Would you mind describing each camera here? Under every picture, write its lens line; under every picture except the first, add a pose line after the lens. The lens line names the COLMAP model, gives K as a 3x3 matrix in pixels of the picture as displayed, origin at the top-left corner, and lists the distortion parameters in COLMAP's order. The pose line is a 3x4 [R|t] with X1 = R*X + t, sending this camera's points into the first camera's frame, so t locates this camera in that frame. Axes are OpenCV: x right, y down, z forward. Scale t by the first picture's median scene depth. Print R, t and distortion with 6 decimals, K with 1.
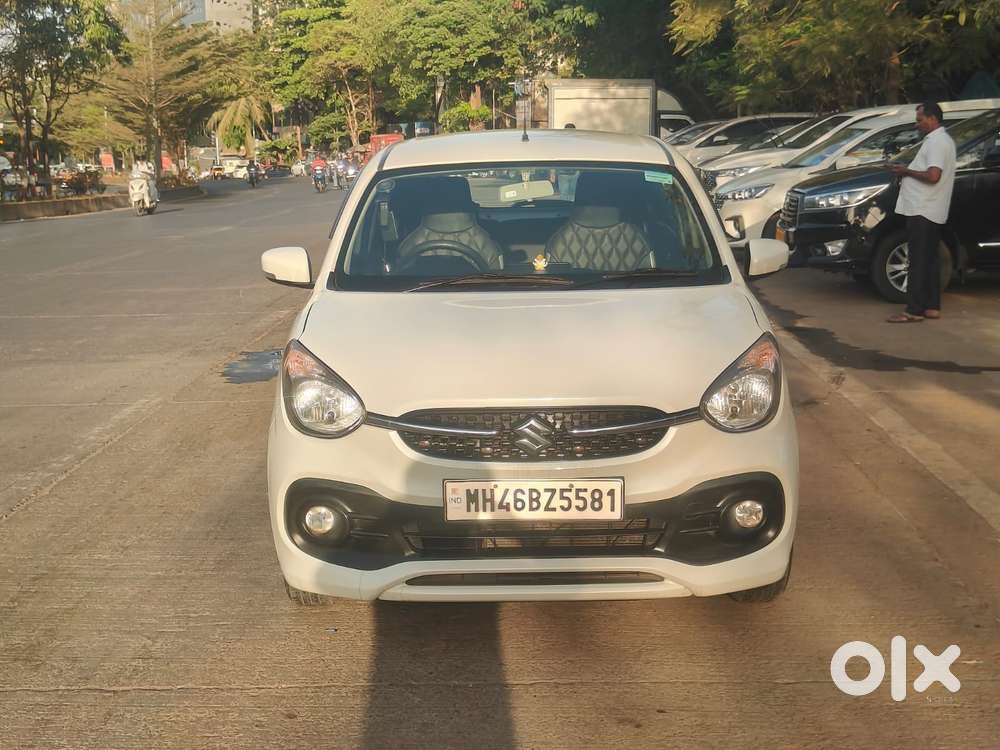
lens RADIAL K [[1415.4, 0, 500.0], [0, 1415.4, 375.0], [0, 0, 1]] dist [-0.005363, -0.043597]
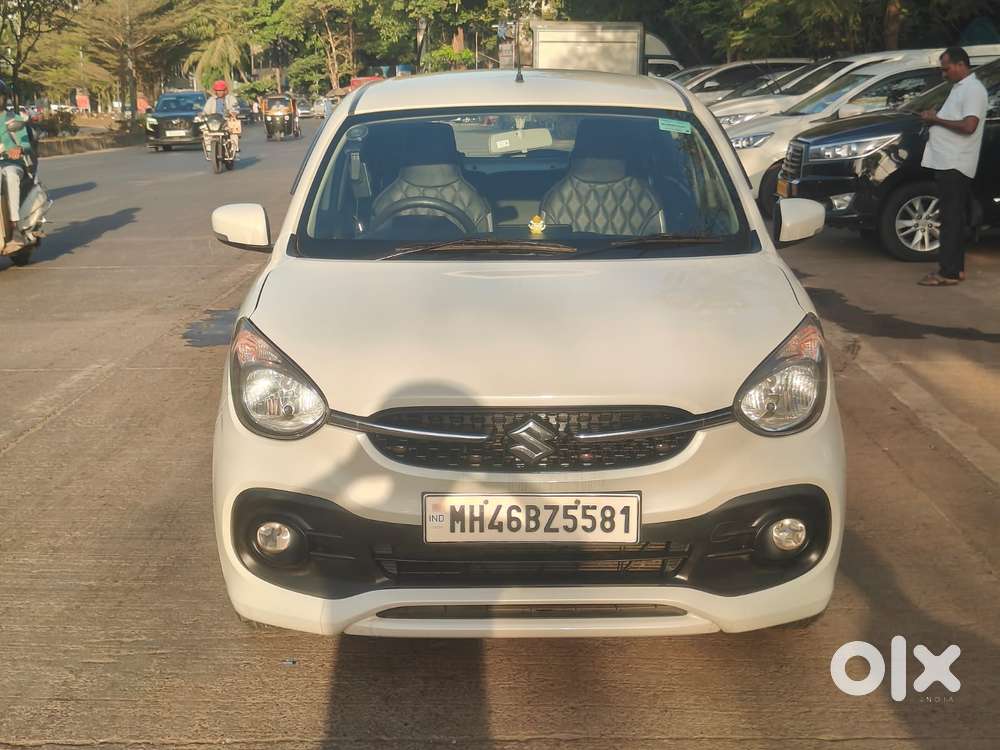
lens RADIAL K [[1415.4, 0, 500.0], [0, 1415.4, 375.0], [0, 0, 1]] dist [-0.005363, -0.043597]
pose [[0.999881, 0.006478, 0.013972, -0.005232], [-0.007002, 0.999261, 0.037805, -0.020824], [-0.013717, -0.037898, 0.999187, 0.140340]]
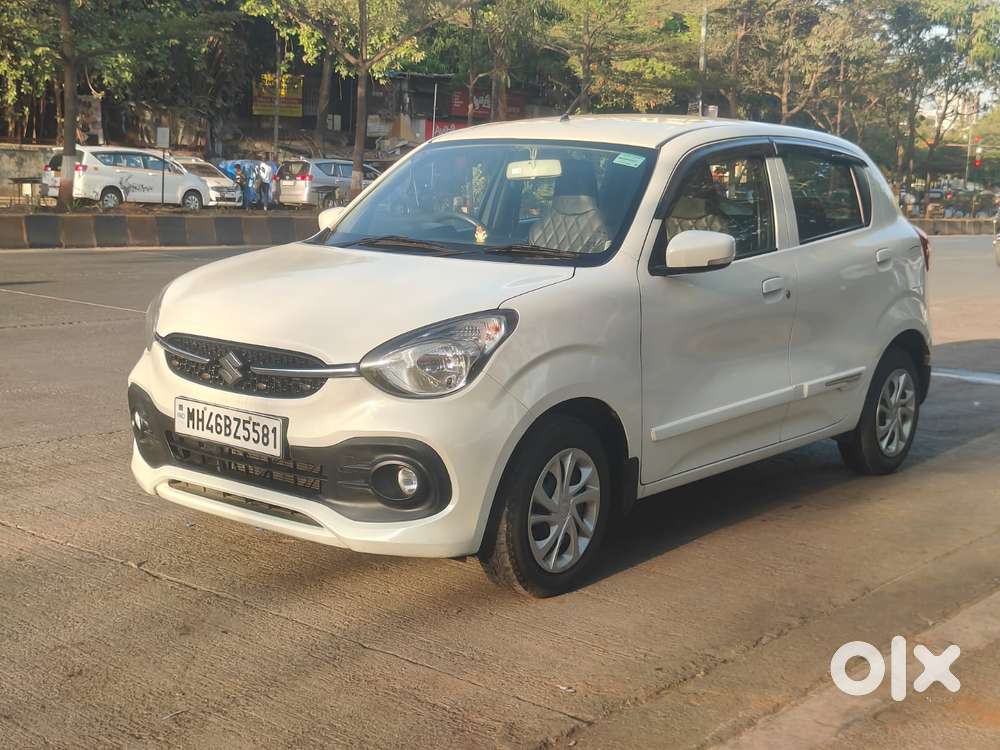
lens RADIAL K [[1415.4, 0, 500.0], [0, 1415.4, 375.0], [0, 0, 1]] dist [-0.005363, -0.043597]
pose [[0.776761, 0.134599, -0.615244, 0.674472], [-0.146134, 0.988753, 0.031815, -0.013385], [0.612607, 0.065196, 0.787695, 0.204865]]
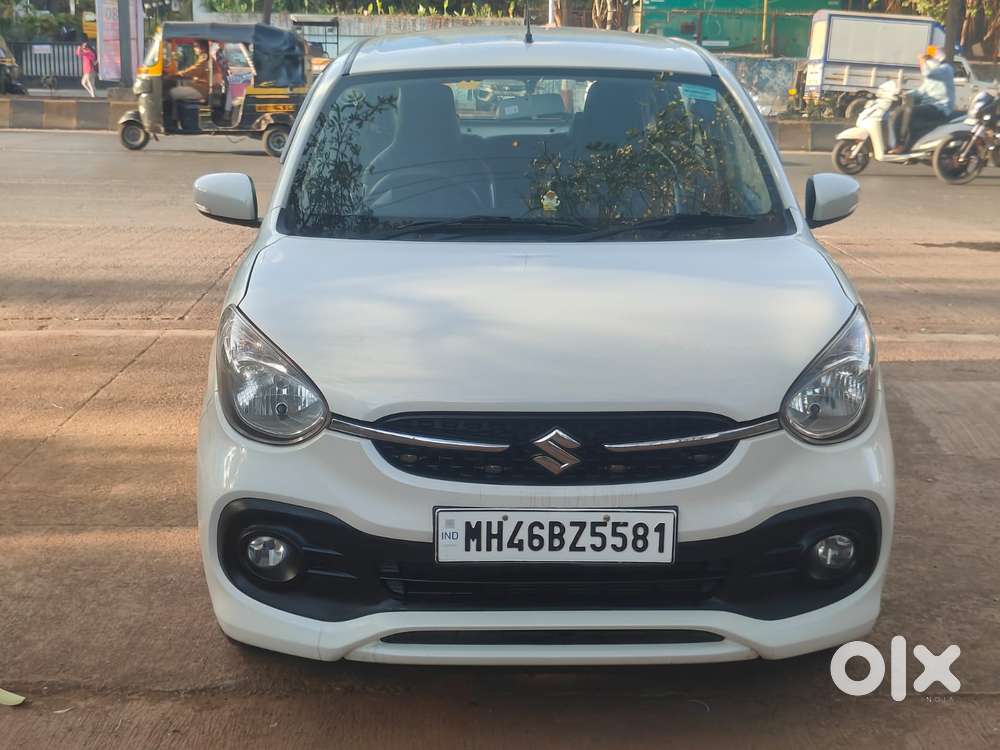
lens RADIAL K [[1416.5, 0, 500.0], [0, 1416.5, 375.0], [0, 0, 1]] dist [0.220825, -1.464520]
pose [[0.999170, 0.012774, 0.038667, -0.027669], [-0.015489, 0.997373, 0.070763, -0.038106], [-0.037662, -0.071303, 0.996743, 0.206889]]
